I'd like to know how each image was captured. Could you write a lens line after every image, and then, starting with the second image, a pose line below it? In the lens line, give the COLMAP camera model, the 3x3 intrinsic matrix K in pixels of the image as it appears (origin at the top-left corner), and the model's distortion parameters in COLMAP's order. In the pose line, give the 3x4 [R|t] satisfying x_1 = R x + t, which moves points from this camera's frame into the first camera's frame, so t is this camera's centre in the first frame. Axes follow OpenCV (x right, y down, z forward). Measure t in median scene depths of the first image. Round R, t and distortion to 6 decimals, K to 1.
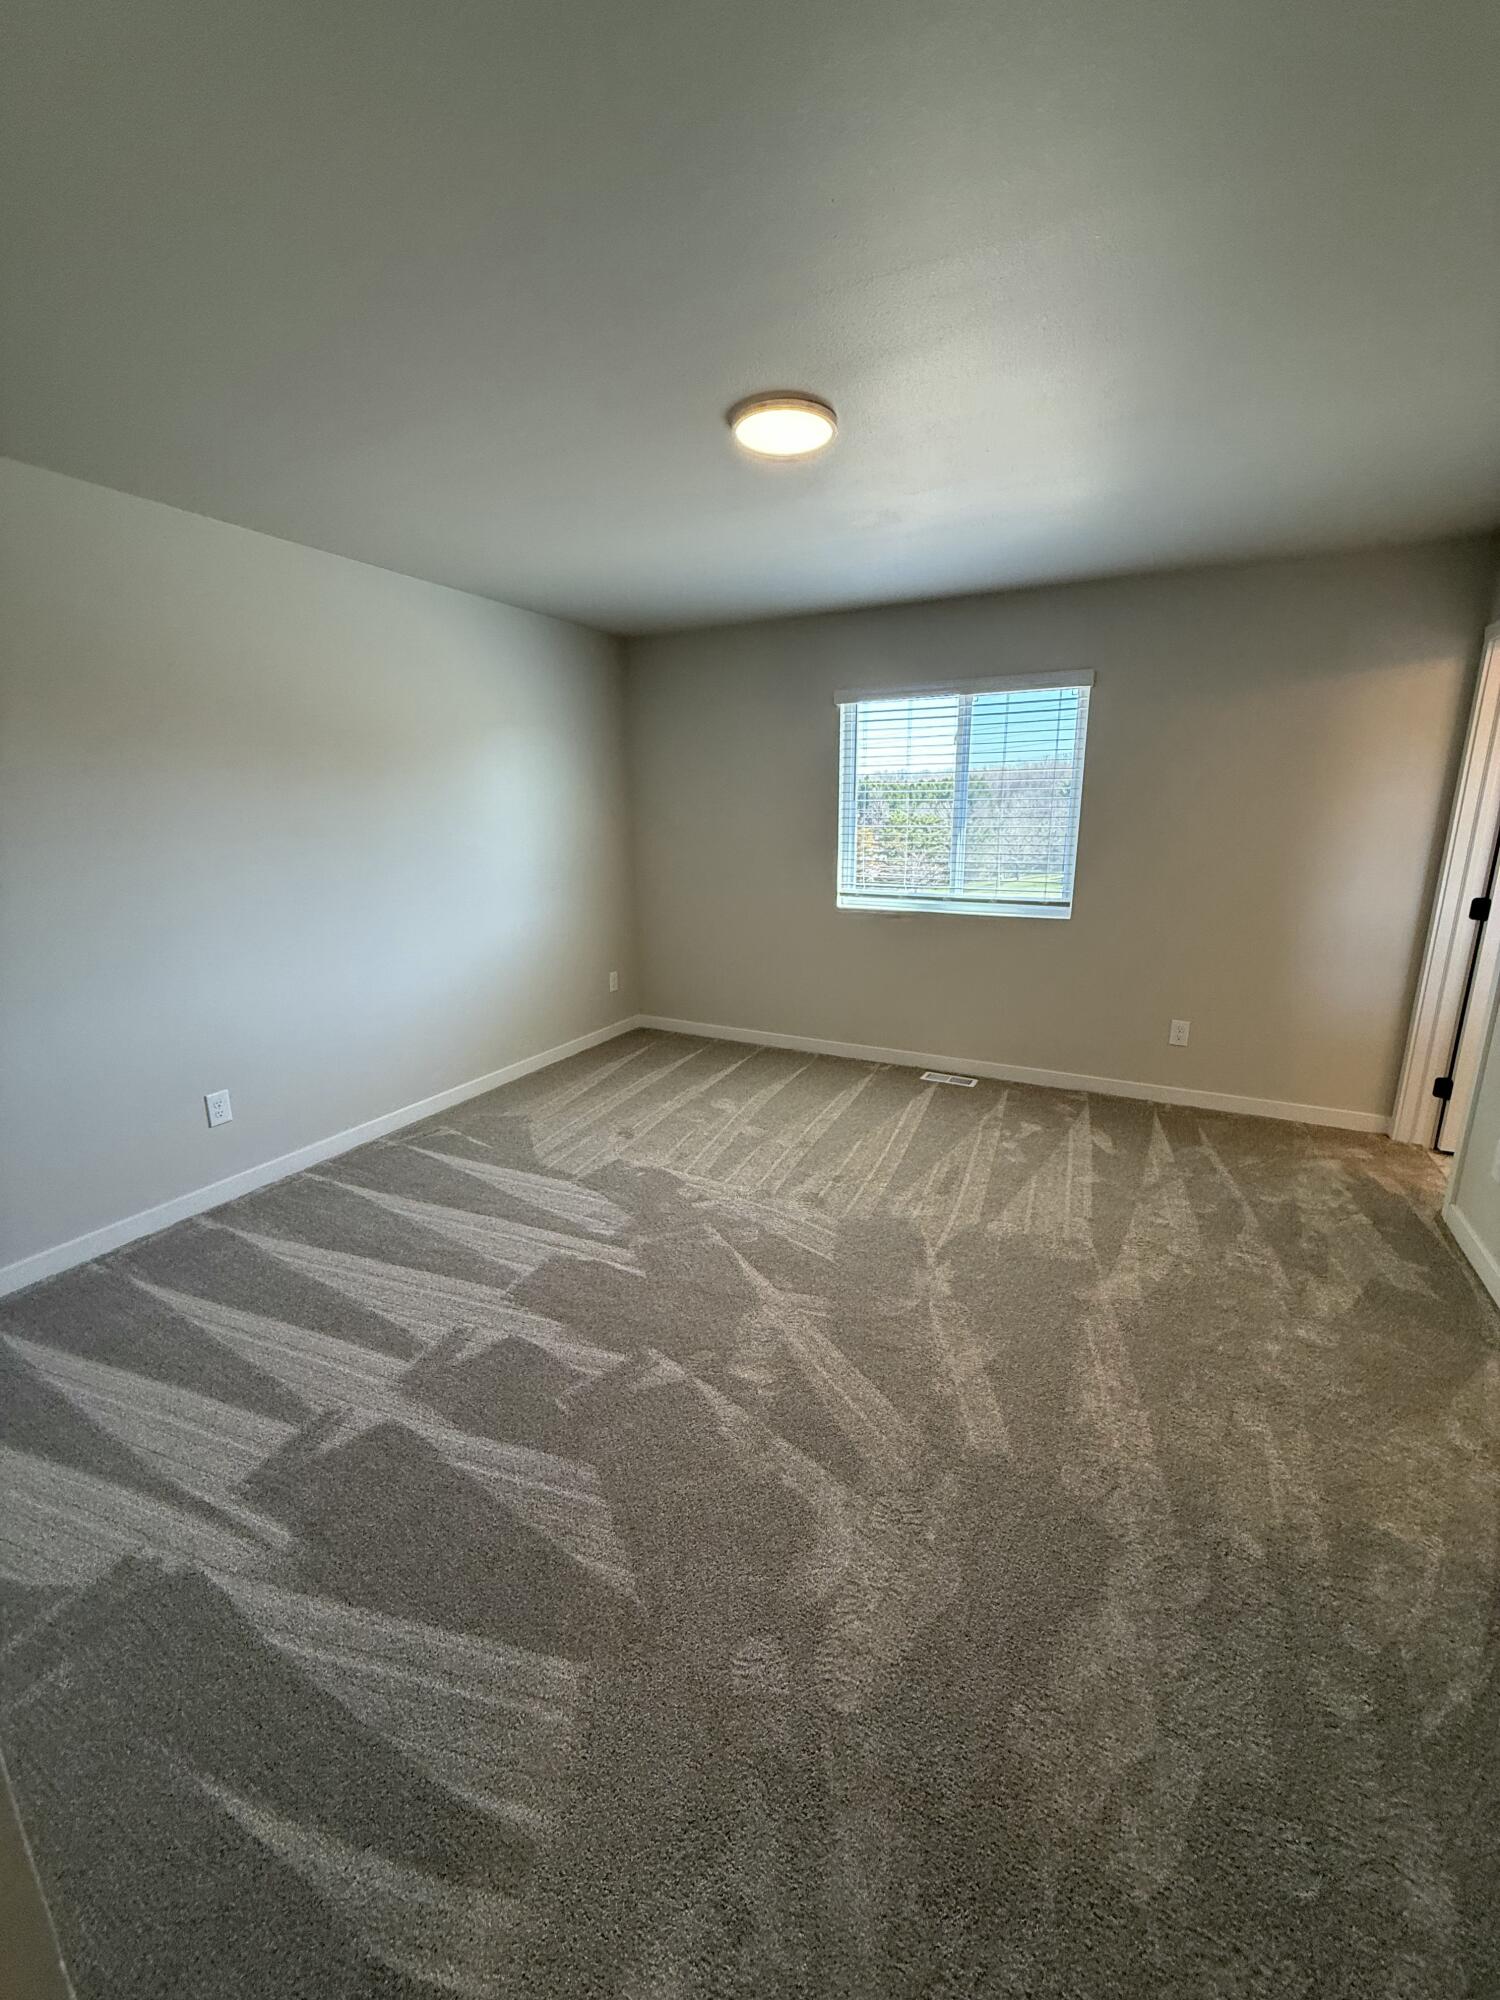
lens RADIAL K [[799.9, 0, 753.3], [0, 799.9, 994.8], [0, 0, 1]] dist [-0.001432, -0.000158]
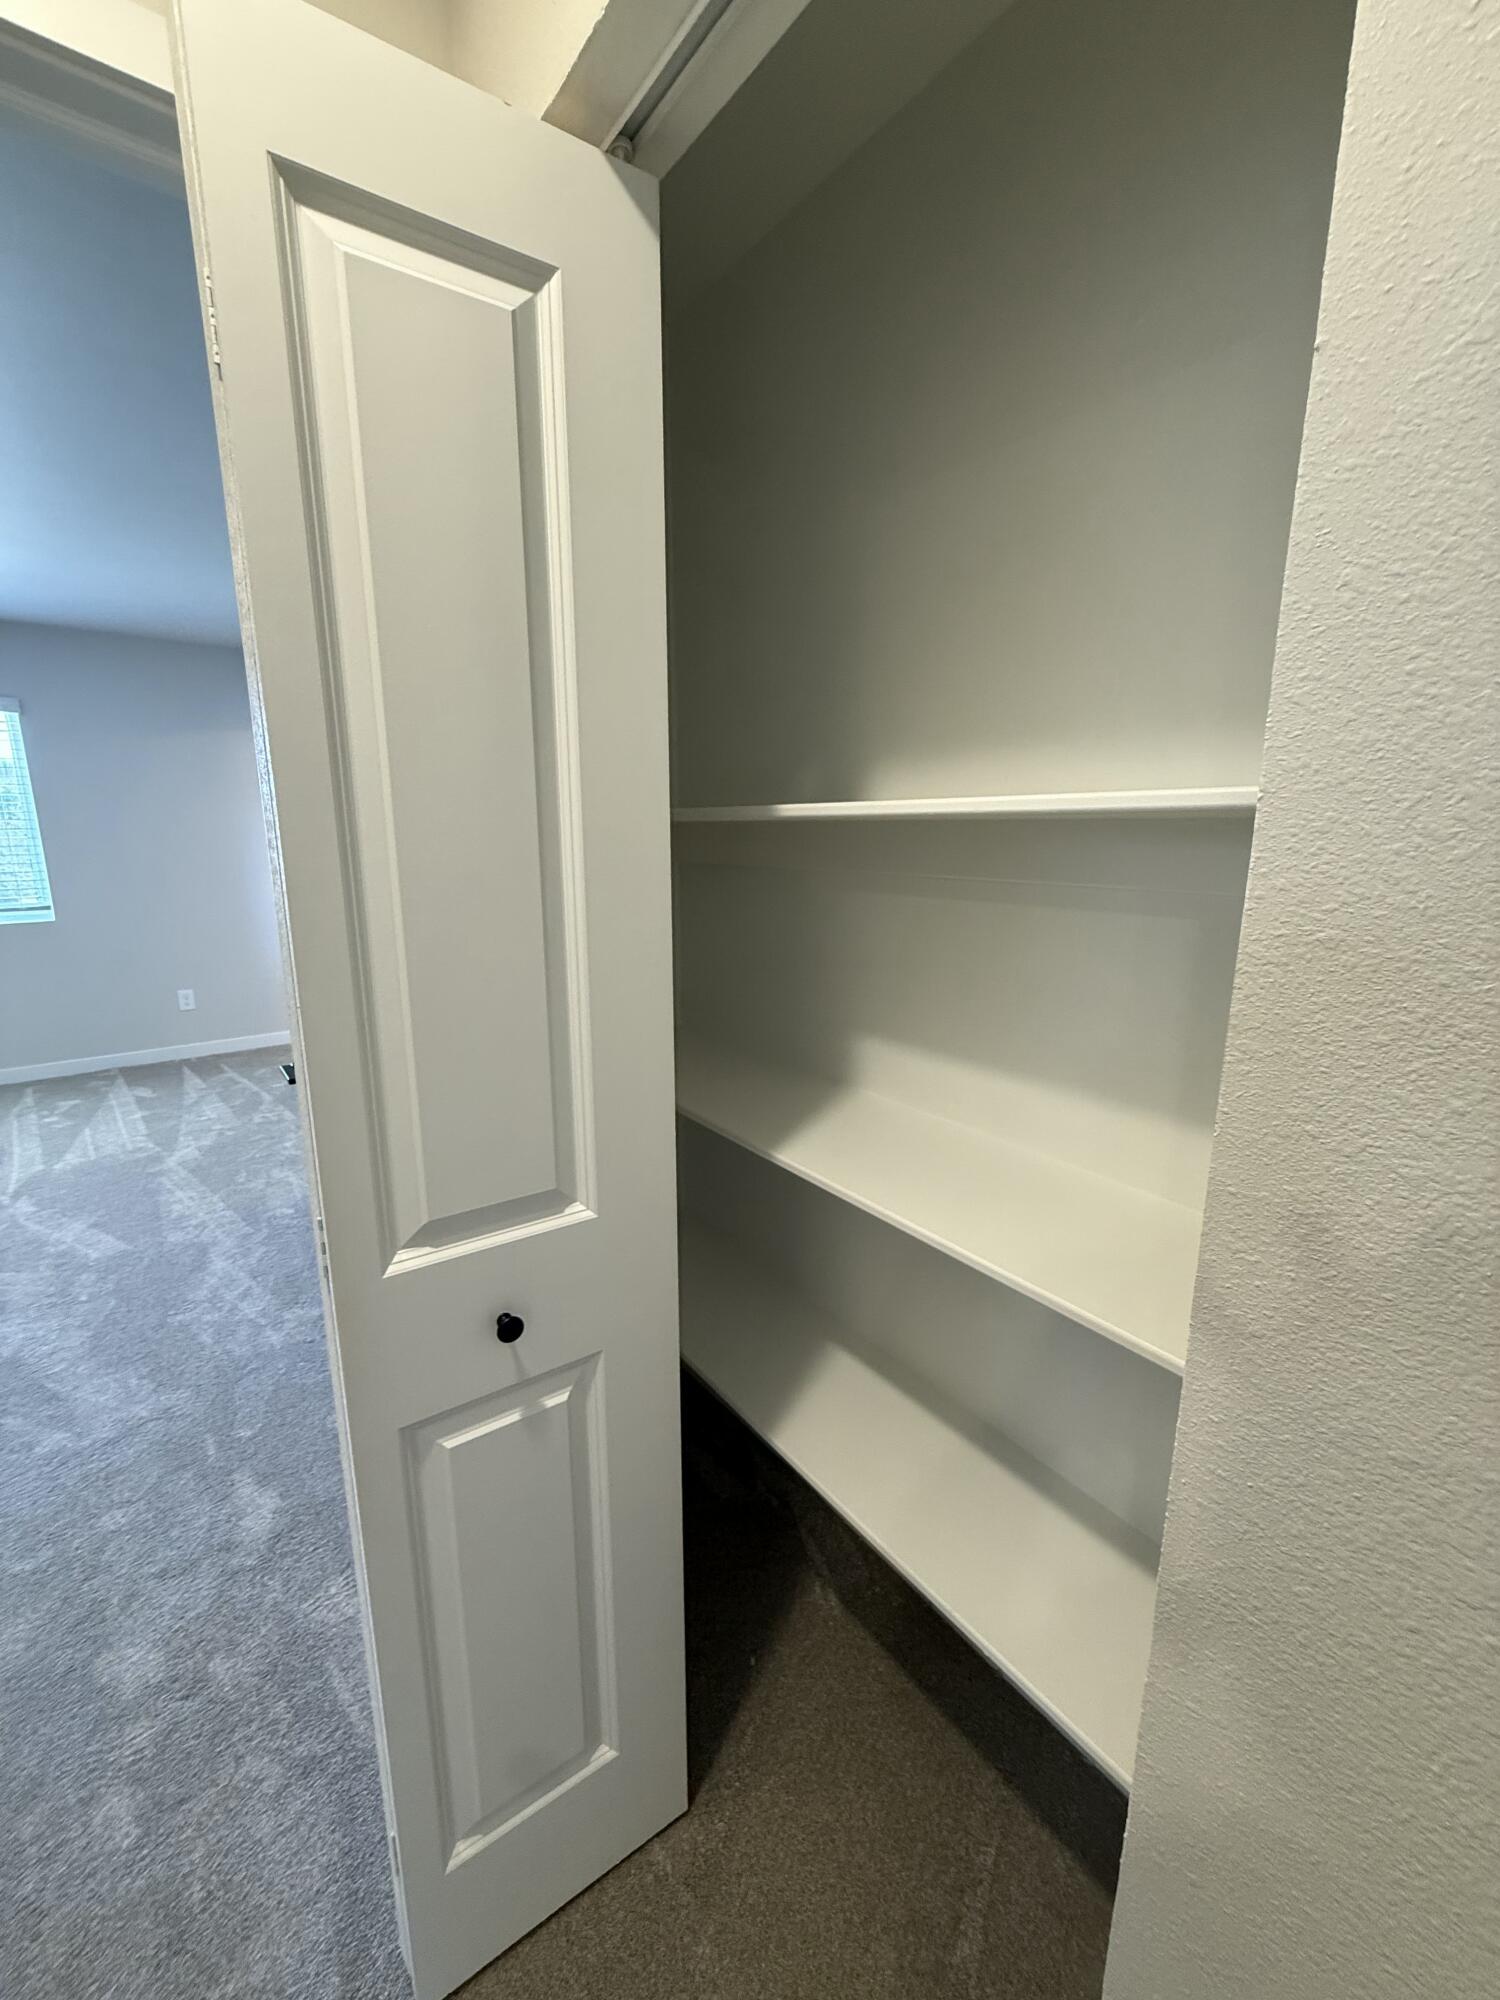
lens RADIAL K [[799.9, 0, 753.3], [0, 799.9, 994.8], [0, 0, 1]] dist [-0.001432, -0.000158]
pose [[0.434067, -0.180908, 0.882529, -0.250066], [0.203271, 0.974035, 0.099687, 0.127580], [-0.877648, 0.136121, 0.459570, -0.479866]]
